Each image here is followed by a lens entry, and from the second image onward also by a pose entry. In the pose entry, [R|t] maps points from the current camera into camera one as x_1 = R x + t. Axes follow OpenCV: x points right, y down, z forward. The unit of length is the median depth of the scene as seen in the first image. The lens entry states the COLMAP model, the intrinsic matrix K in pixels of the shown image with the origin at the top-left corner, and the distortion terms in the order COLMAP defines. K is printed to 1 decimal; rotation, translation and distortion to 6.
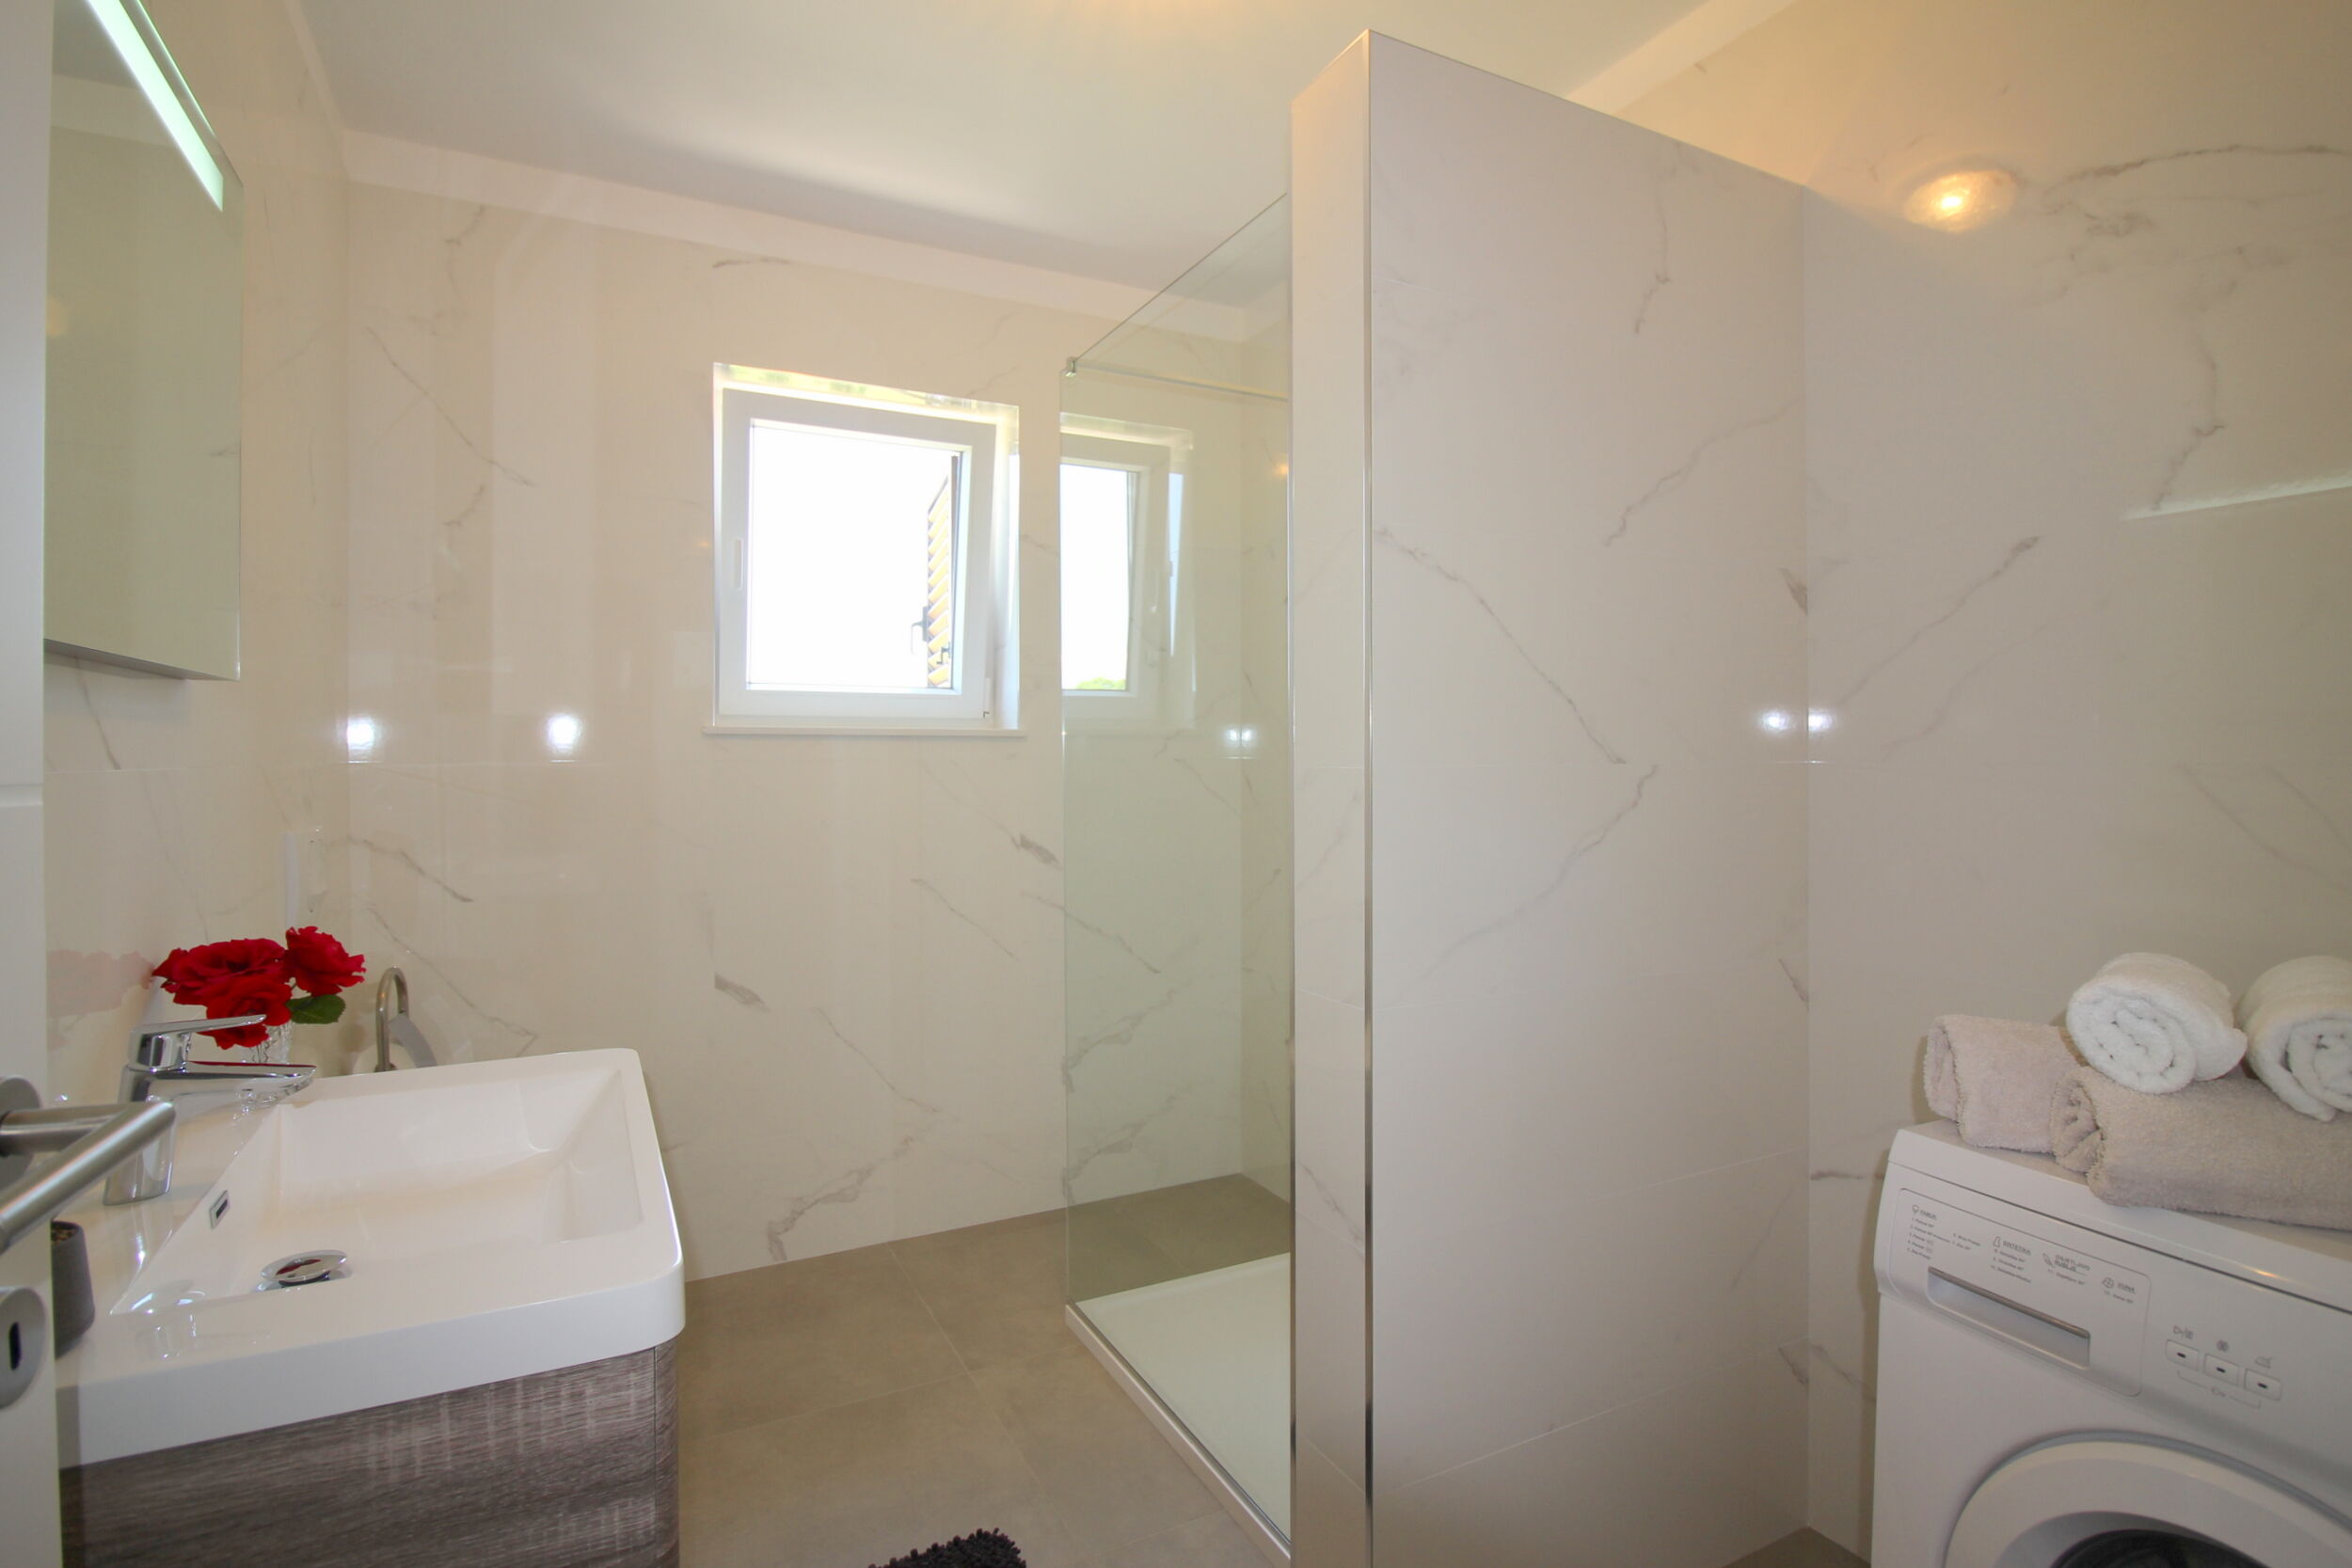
lens RADIAL K [[1170.6, 0, 1176.0], [0, 1170.6, 784.0], [0, 0, 1]] dist [-0.003392, -0.011110]
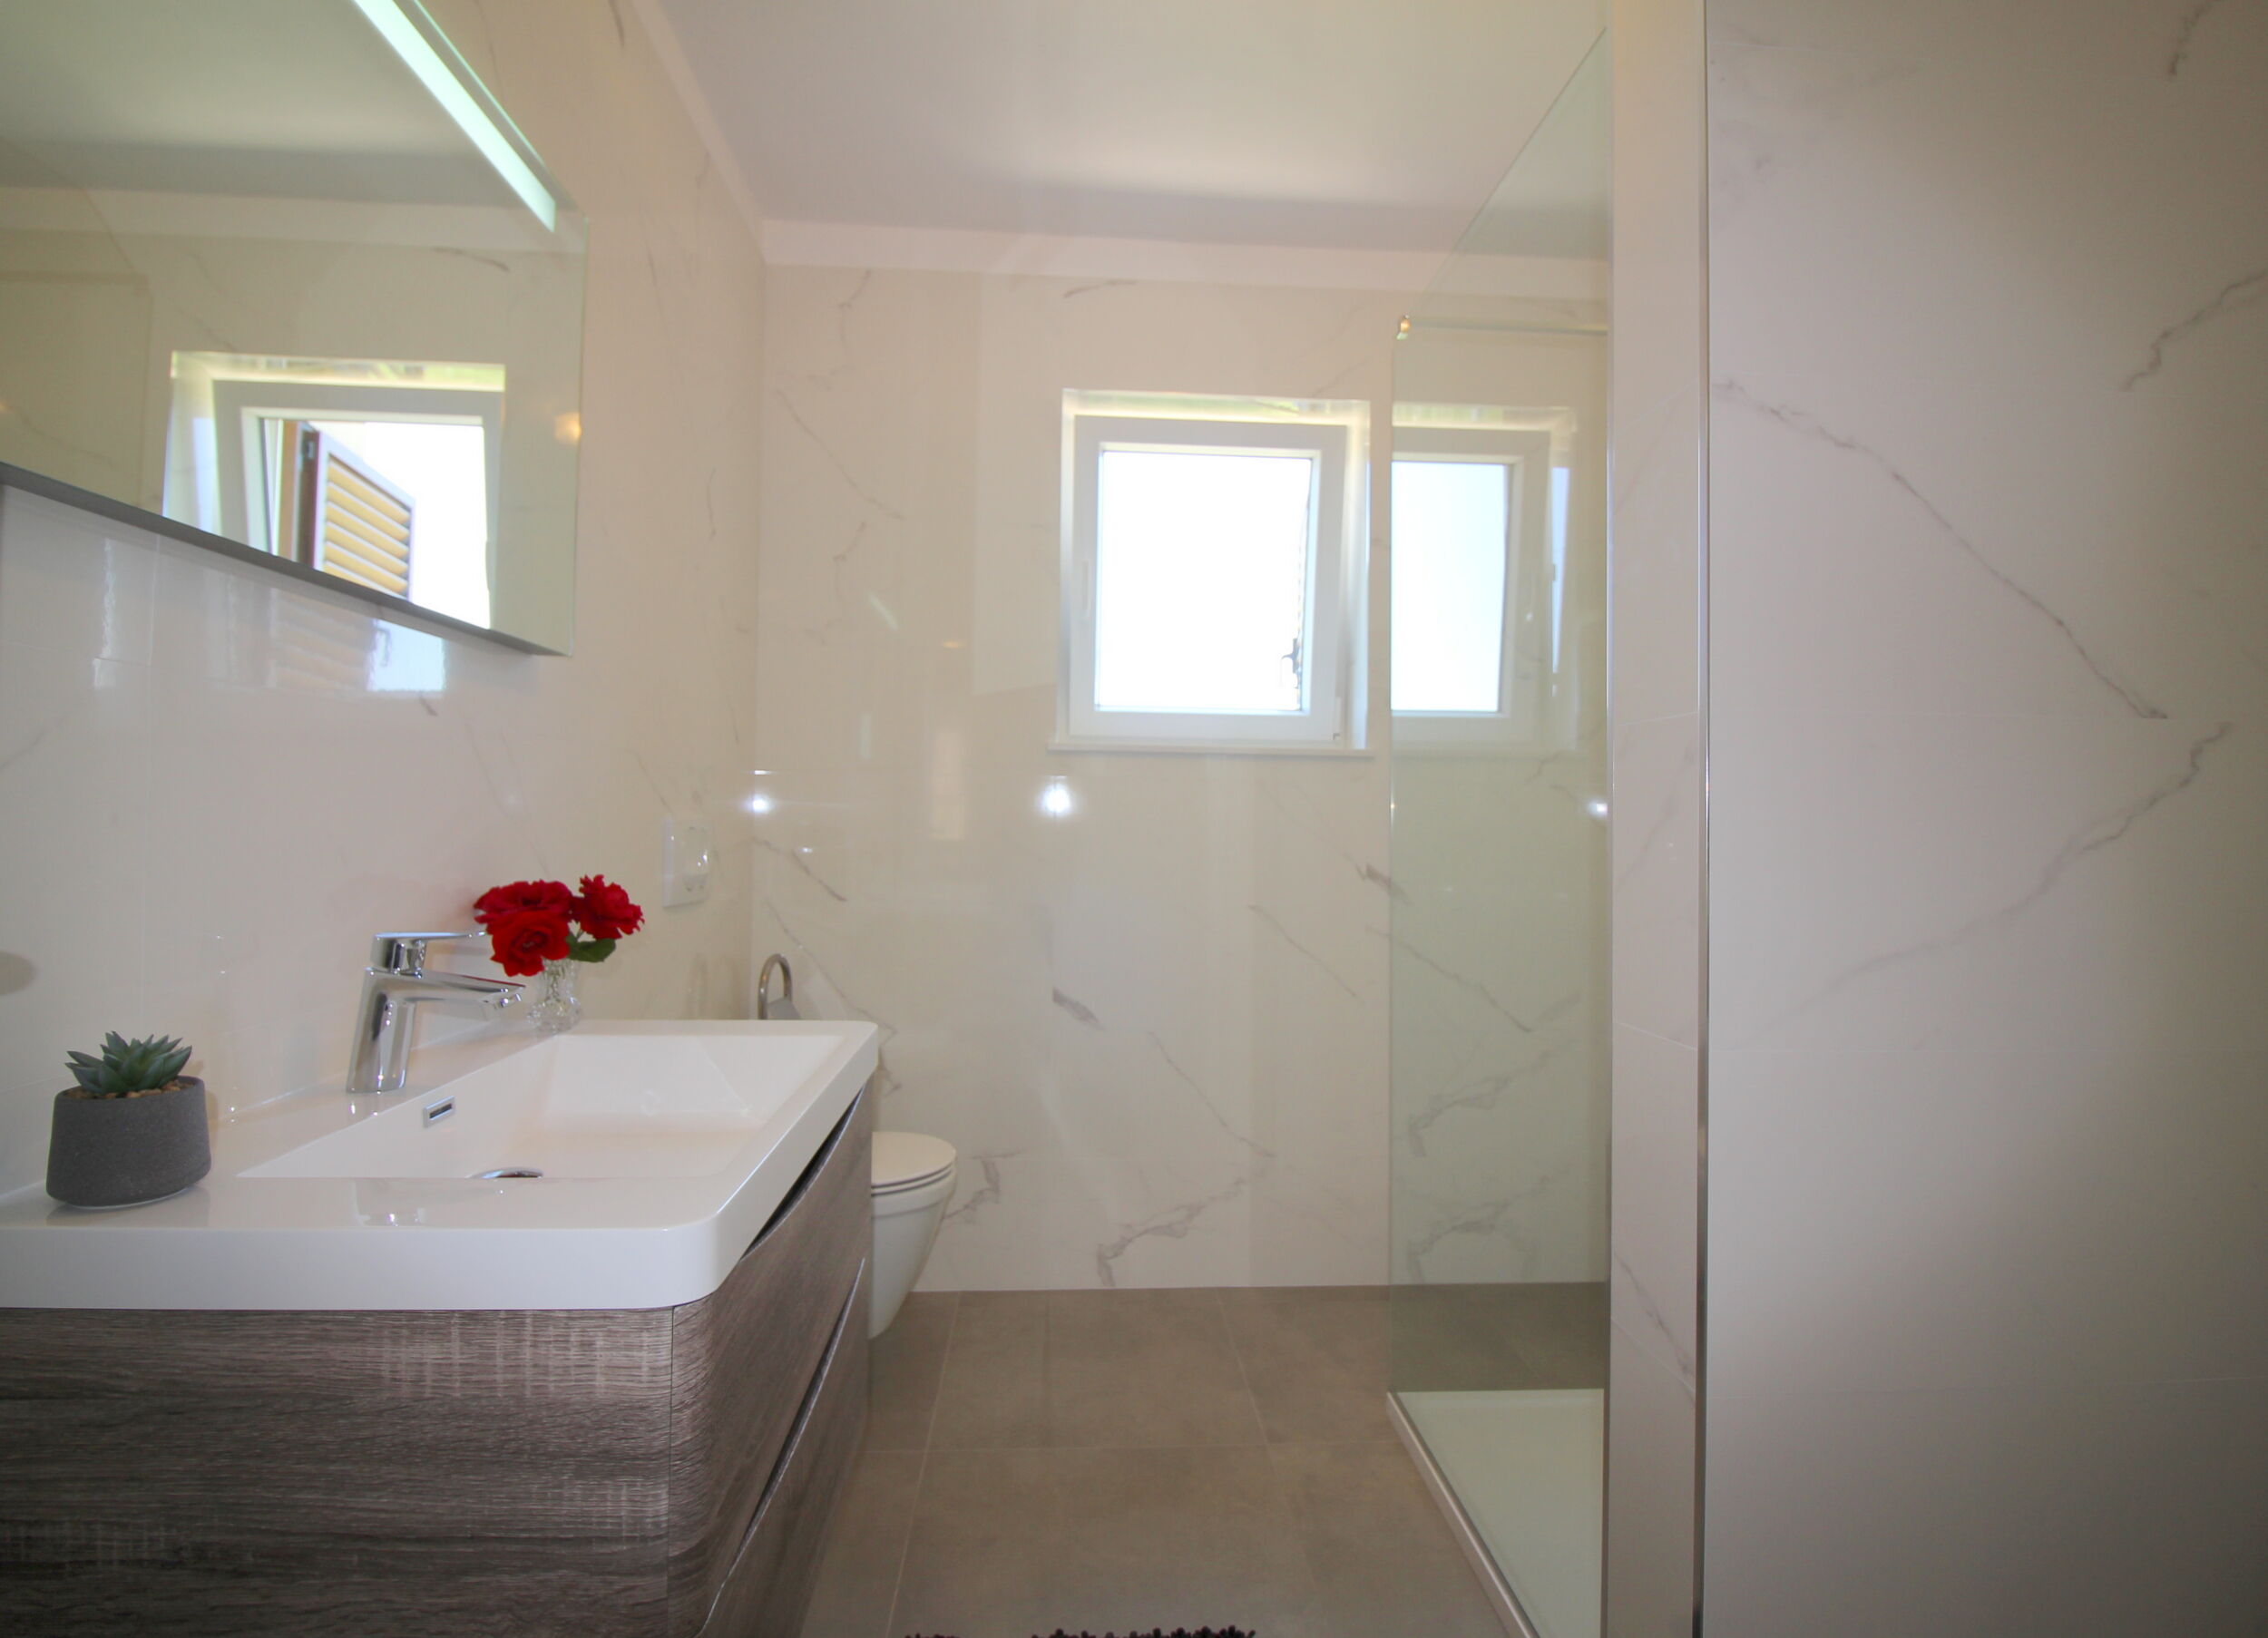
lens RADIAL K [[1139.3, 0, 1134.0], [0, 1139.3, 819.0], [0, 0, 1]] dist [0.003003, -0.015469]
pose [[0.913495, 0.012172, -0.406667, 0.209797], [-0.027741, 0.999090, -0.032410, 0.137408], [0.405903, 0.040888, 0.913001, 0.352246]]
